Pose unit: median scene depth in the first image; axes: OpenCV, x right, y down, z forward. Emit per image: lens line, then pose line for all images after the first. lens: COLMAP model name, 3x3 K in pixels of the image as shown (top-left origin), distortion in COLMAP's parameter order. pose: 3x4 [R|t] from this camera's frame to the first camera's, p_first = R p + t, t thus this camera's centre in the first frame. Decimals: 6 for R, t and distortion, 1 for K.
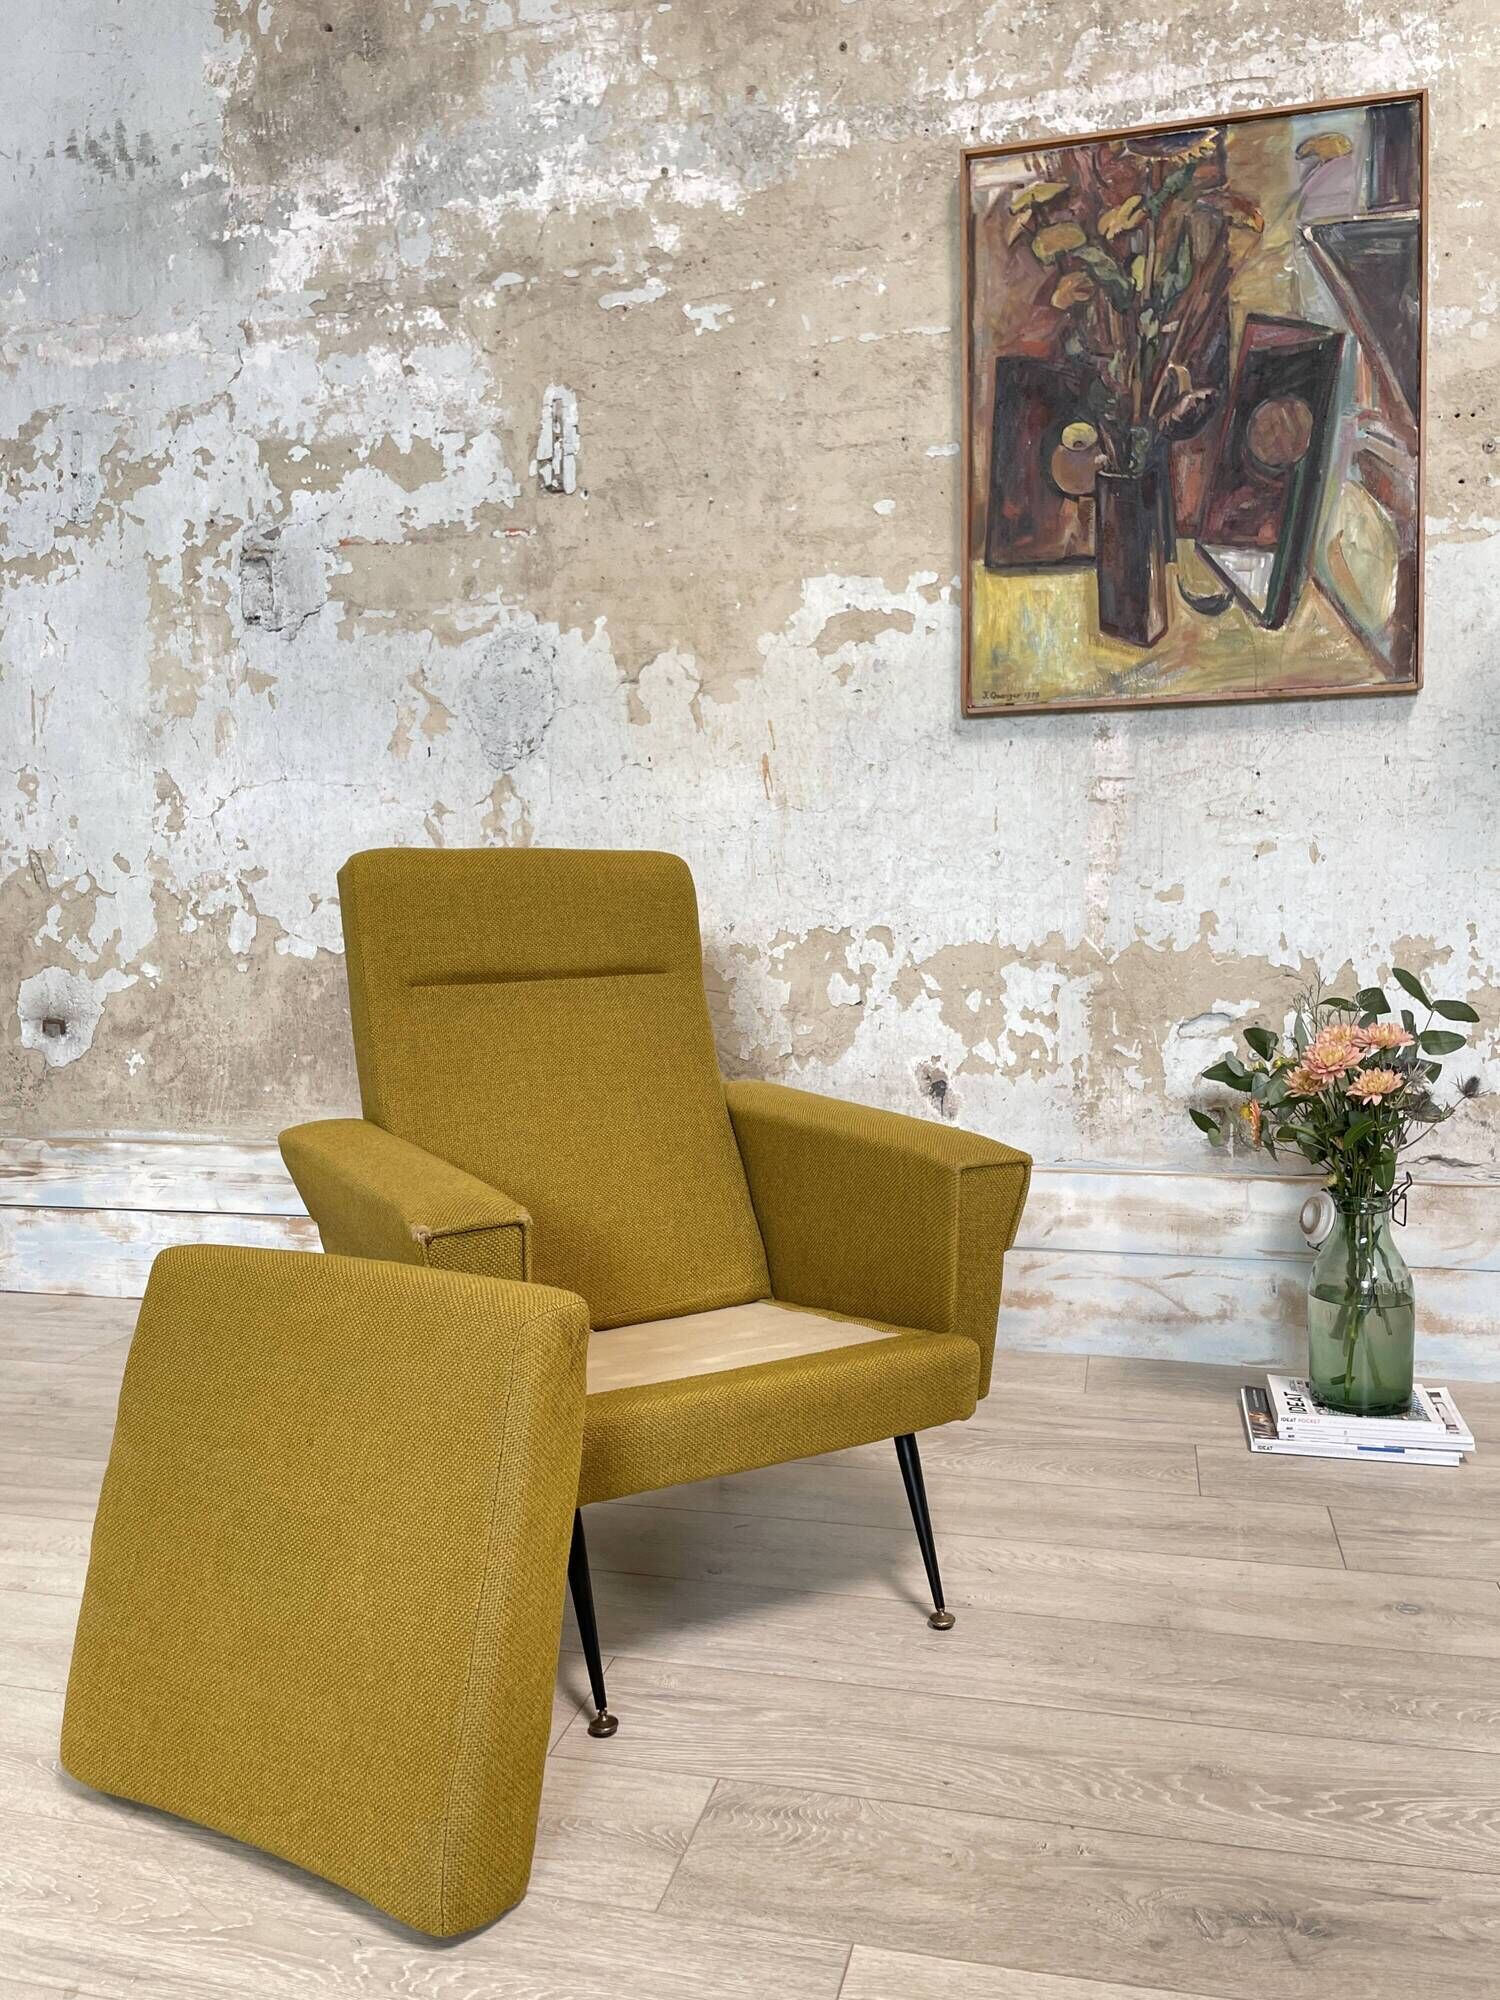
lens RADIAL K [[1514.0, 0, 742.0], [0, 1514.0, 997.5], [0, 0, 1]] dist [0.087461, -0.115069]
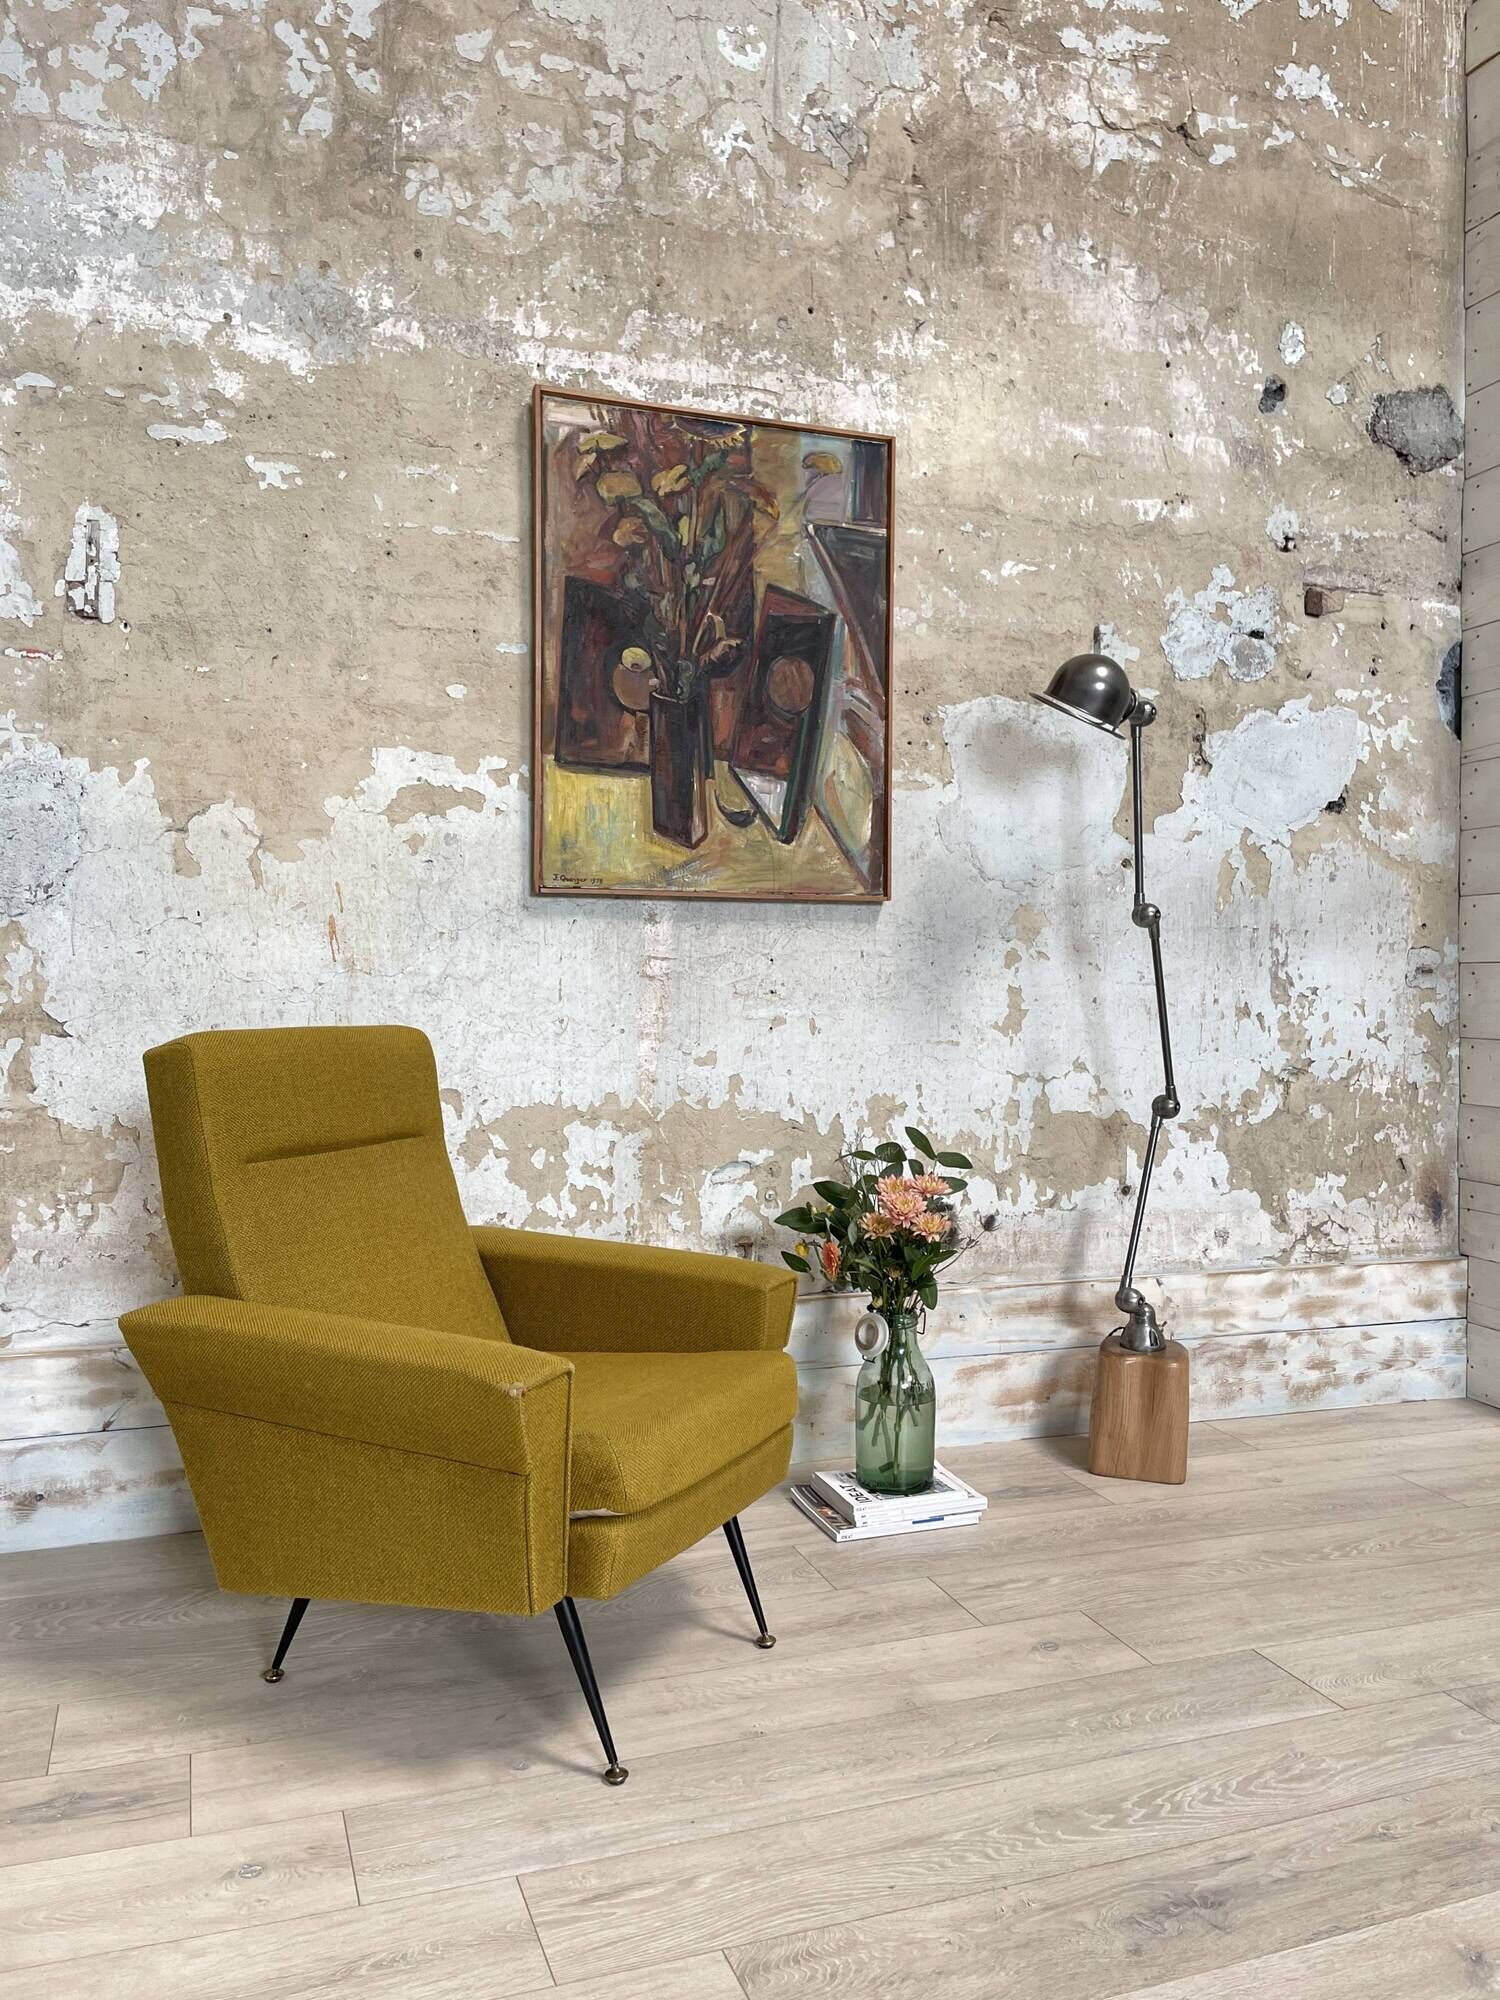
lens RADIAL K [[1519.8, 0, 753.3], [0, 1519.8, 993.0], [0, 0, 1]] dist [0.089370, -0.121514]
pose [[0.822123, 0.014617, 0.569122, -0.335584], [0.014713, 0.998791, -0.046906, -0.062085], [-0.569119, 0.046936, 0.820914, 0.031384]]
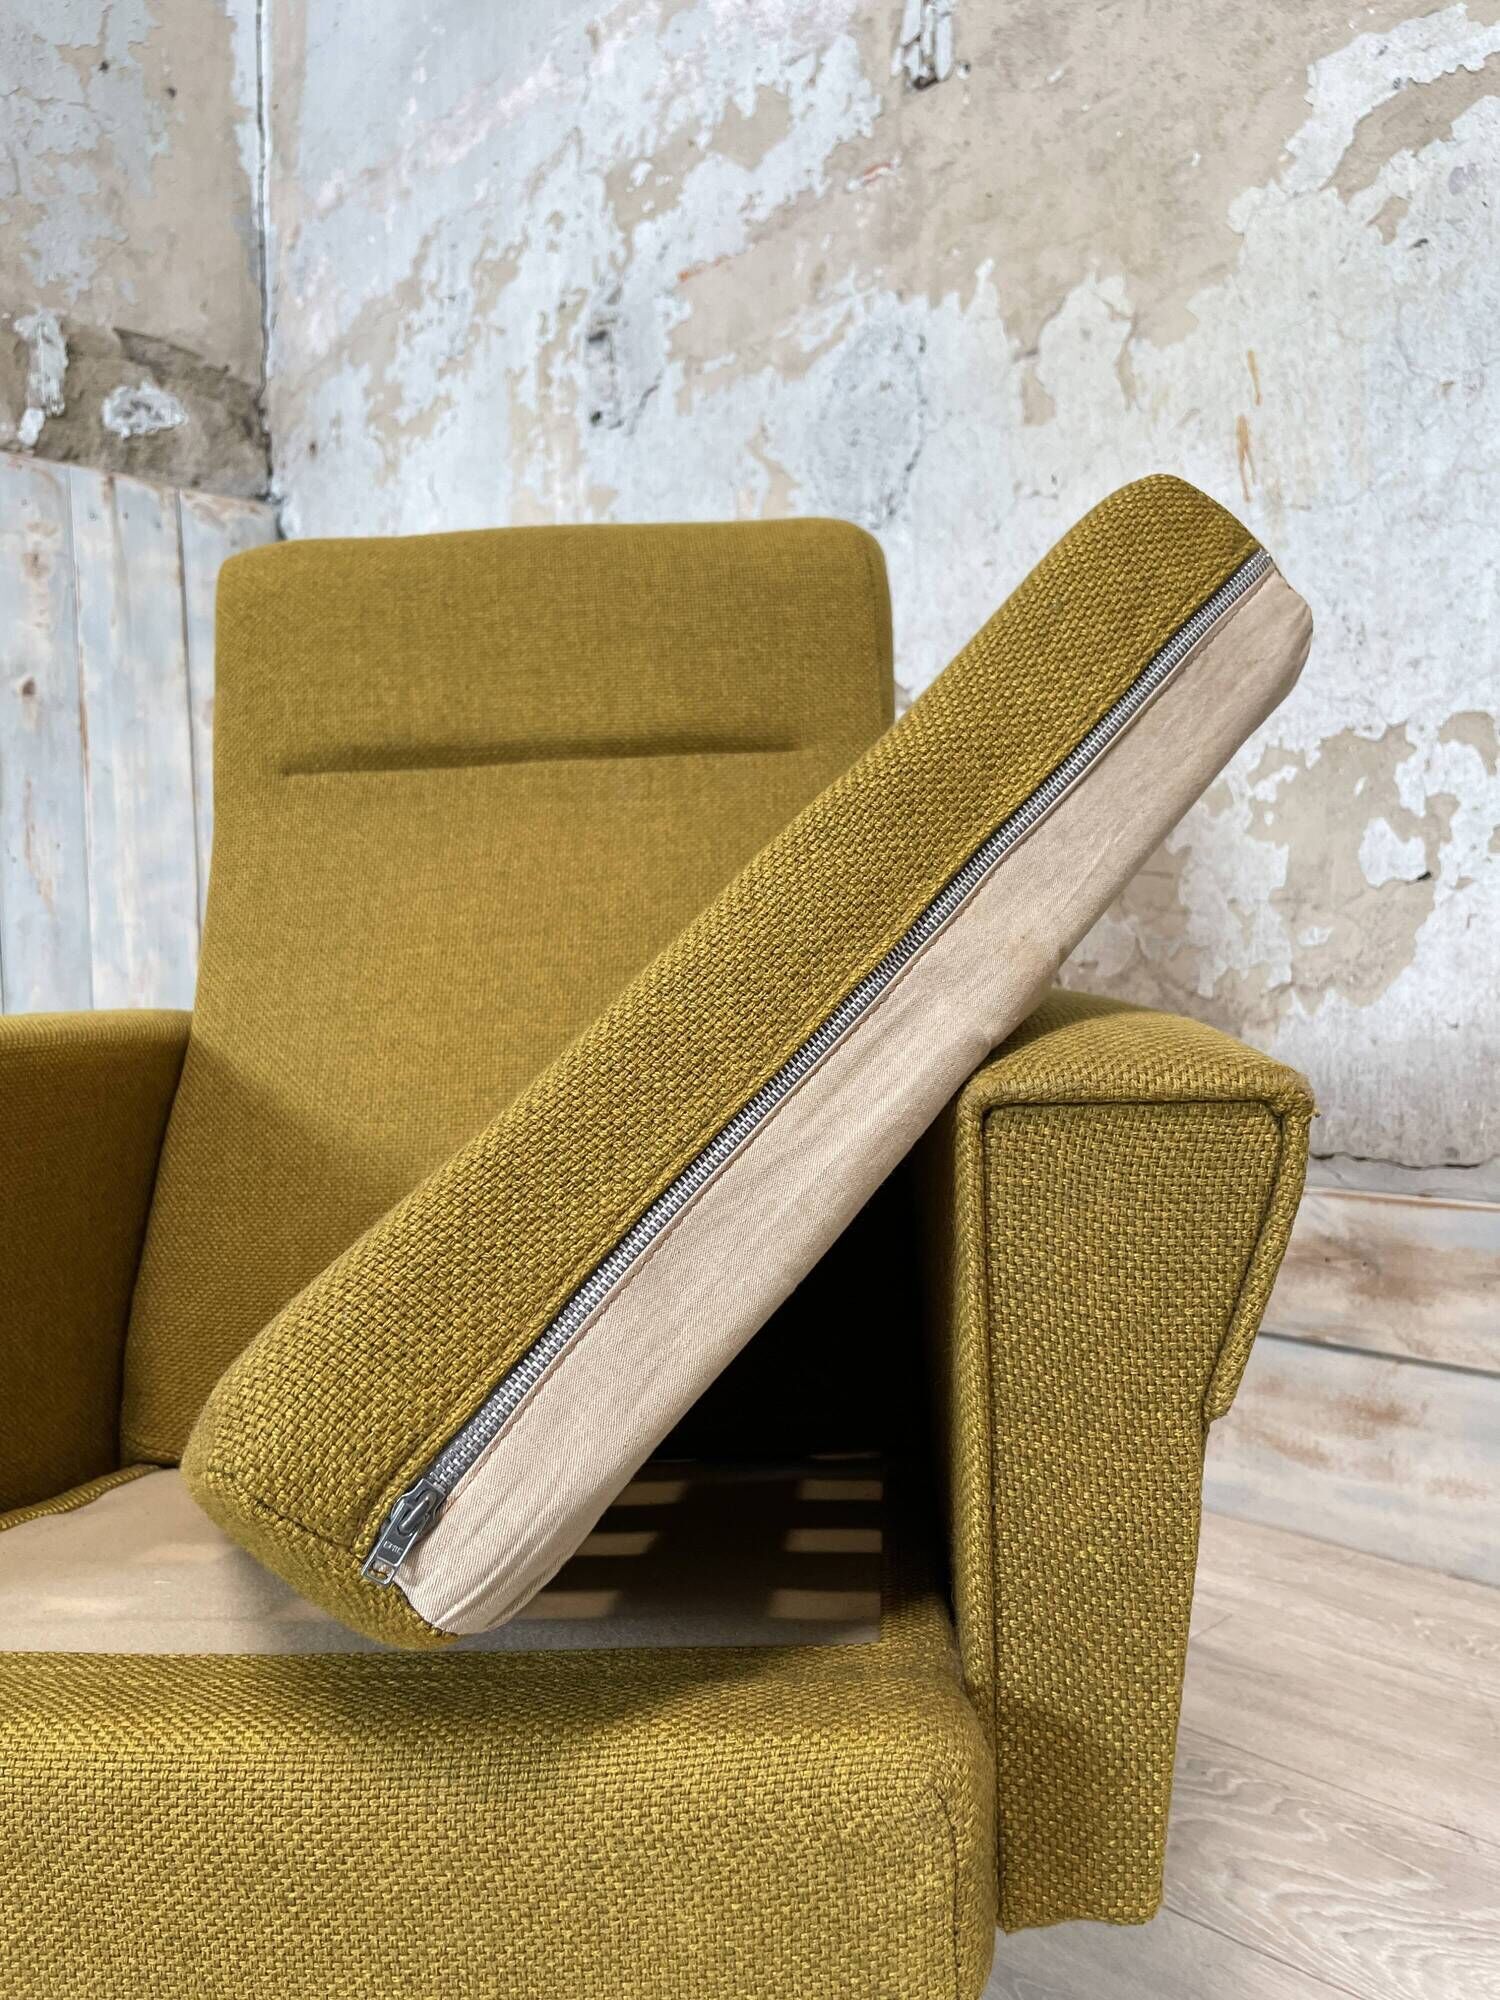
lens RADIAL K [[1519.8, 0, 750.5], [0, 1519.8, 1004.0], [0, 0, 1]] dist [0.089370, -0.121514]
pose [[0.837506, 0.001234, -0.546426, 0.171800], [-0.021927, 0.999268, -0.031350, 0.067418], [0.545987, 0.038237, 0.836920, 0.478333]]
